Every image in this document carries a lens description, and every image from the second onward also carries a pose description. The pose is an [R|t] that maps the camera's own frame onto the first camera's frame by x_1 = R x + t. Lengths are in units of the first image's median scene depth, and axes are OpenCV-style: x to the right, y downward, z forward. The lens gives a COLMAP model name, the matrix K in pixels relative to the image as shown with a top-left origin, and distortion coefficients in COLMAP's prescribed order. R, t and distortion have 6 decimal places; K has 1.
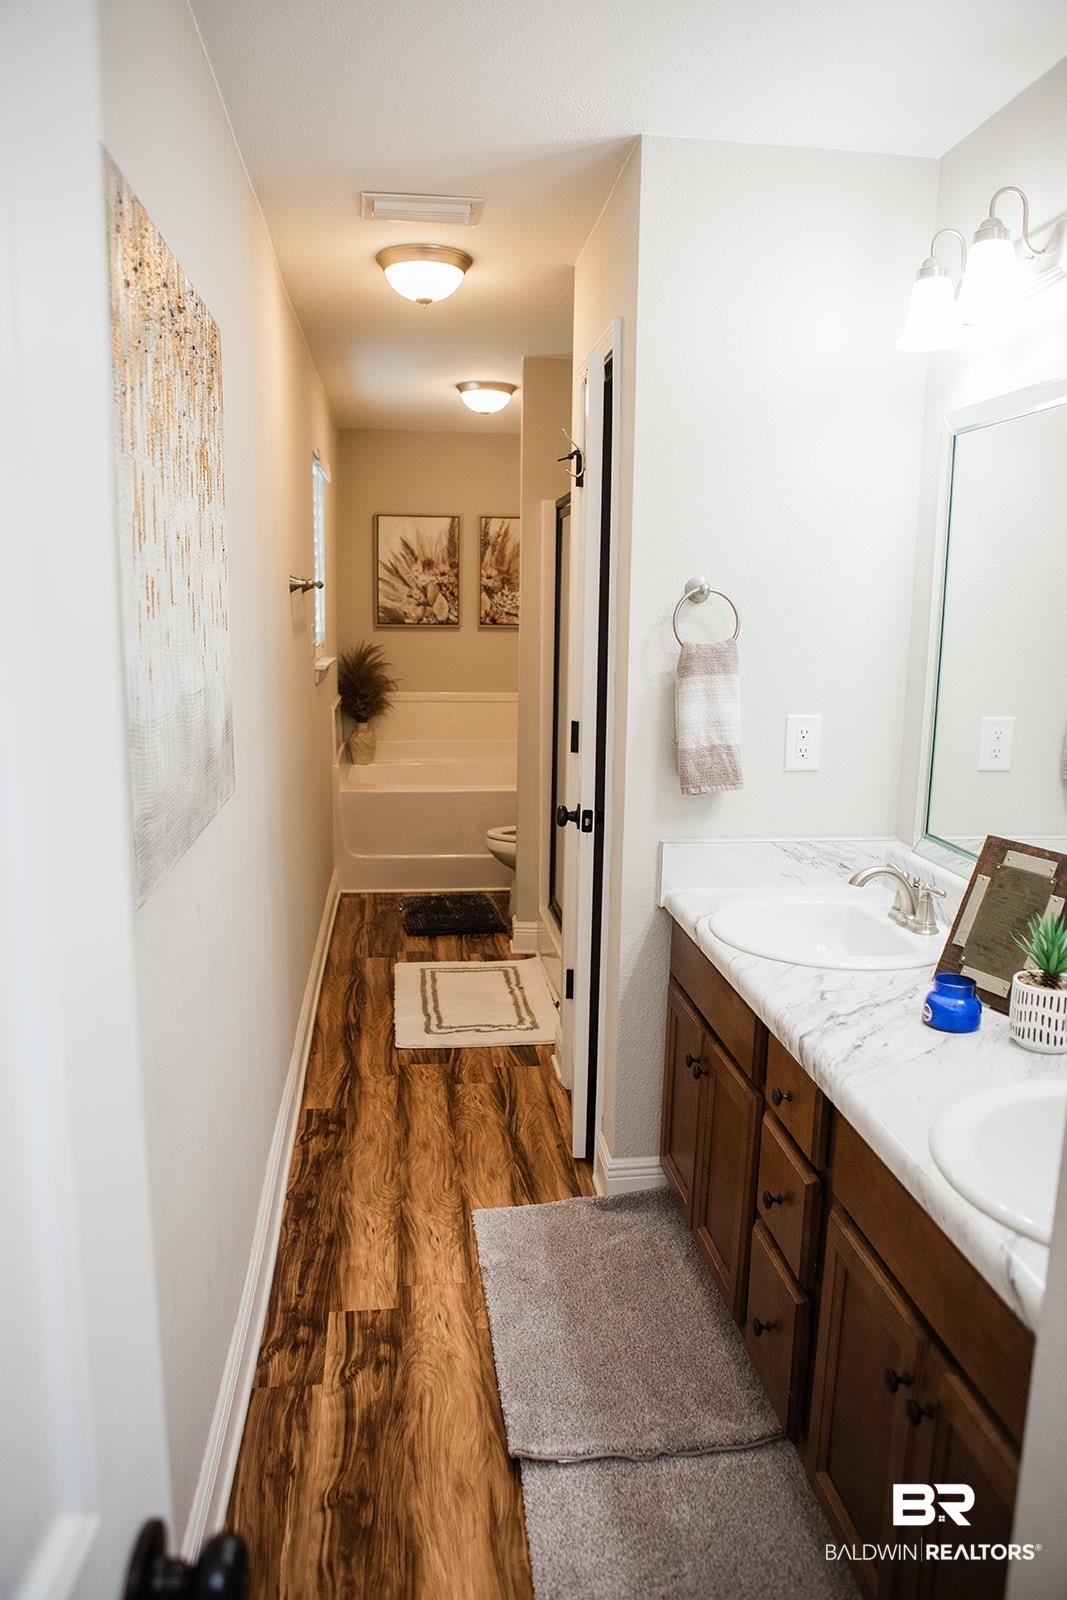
lens RADIAL K [[1130.0, 0, 533.5], [0, 1130.0, 800.0], [0, 0, 1]] dist [-0.115904, 0.108770]
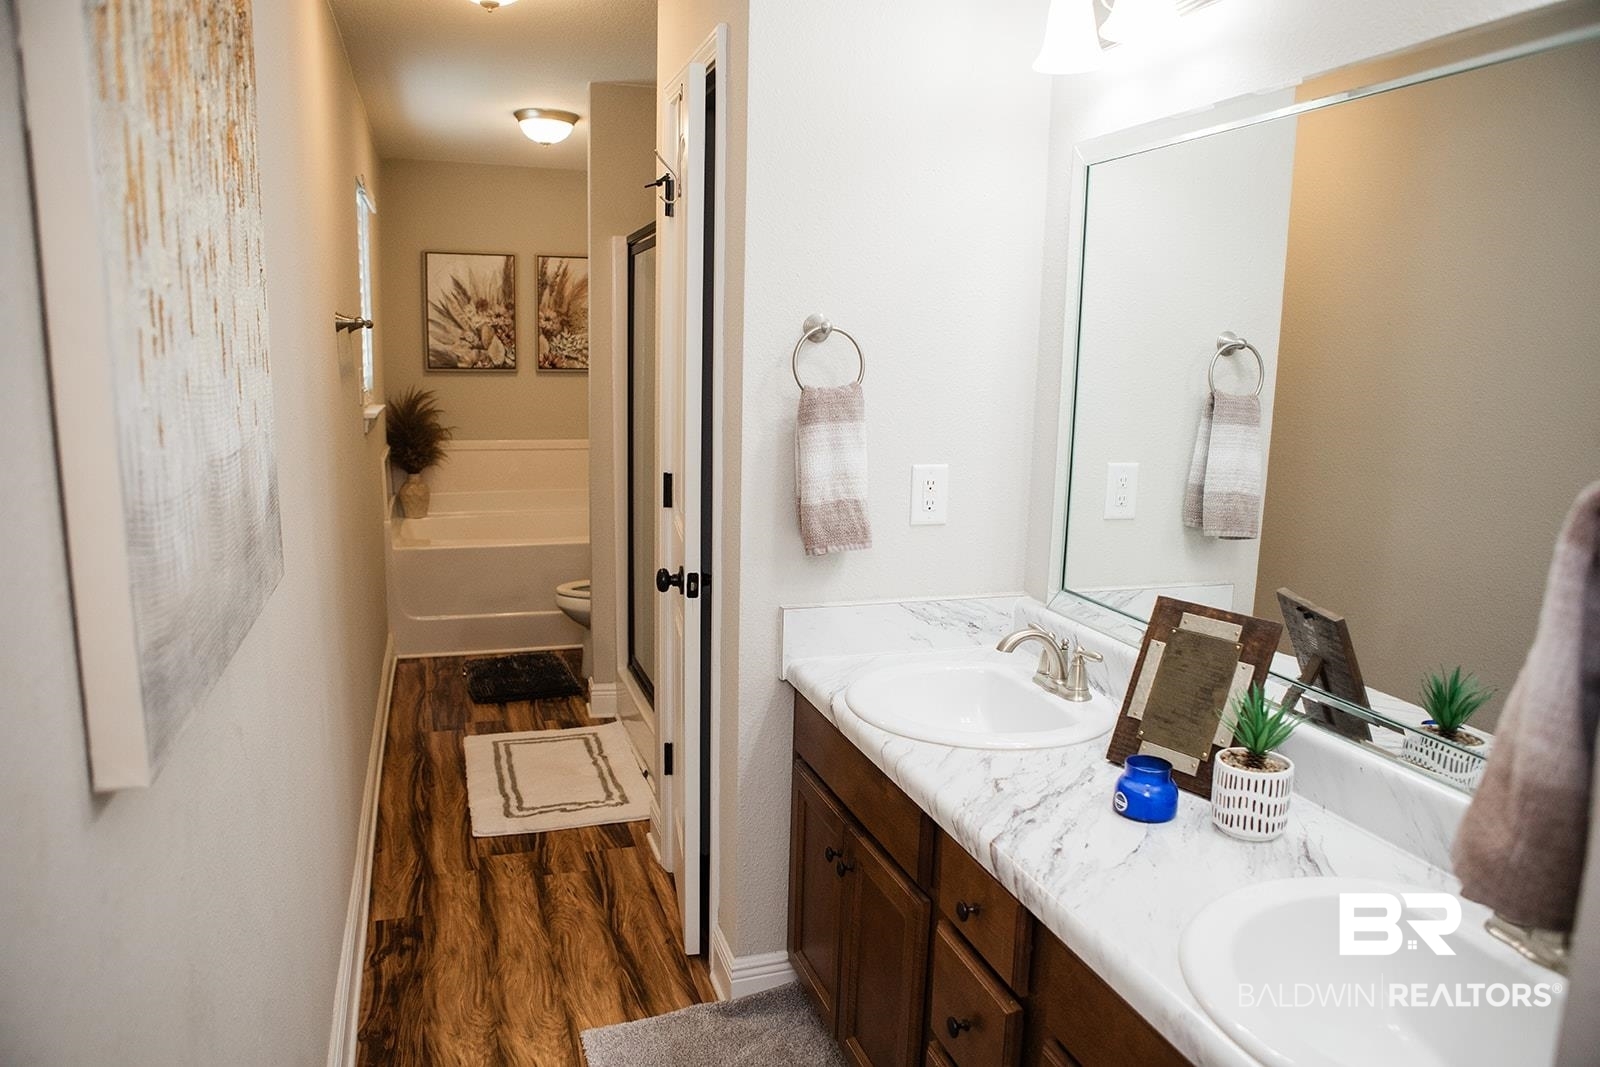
lens RADIAL K [[1090.8, 0, 798.0], [0, 1090.8, 536.5], [0, 0, 1]] dist [-0.107638, 0.076718]
pose [[0.979577, -0.026946, 0.199258, -0.041763], [0.027366, 0.999625, 0.000644, -0.018464], [-0.199200, 0.004822, 0.979947, 0.130687]]
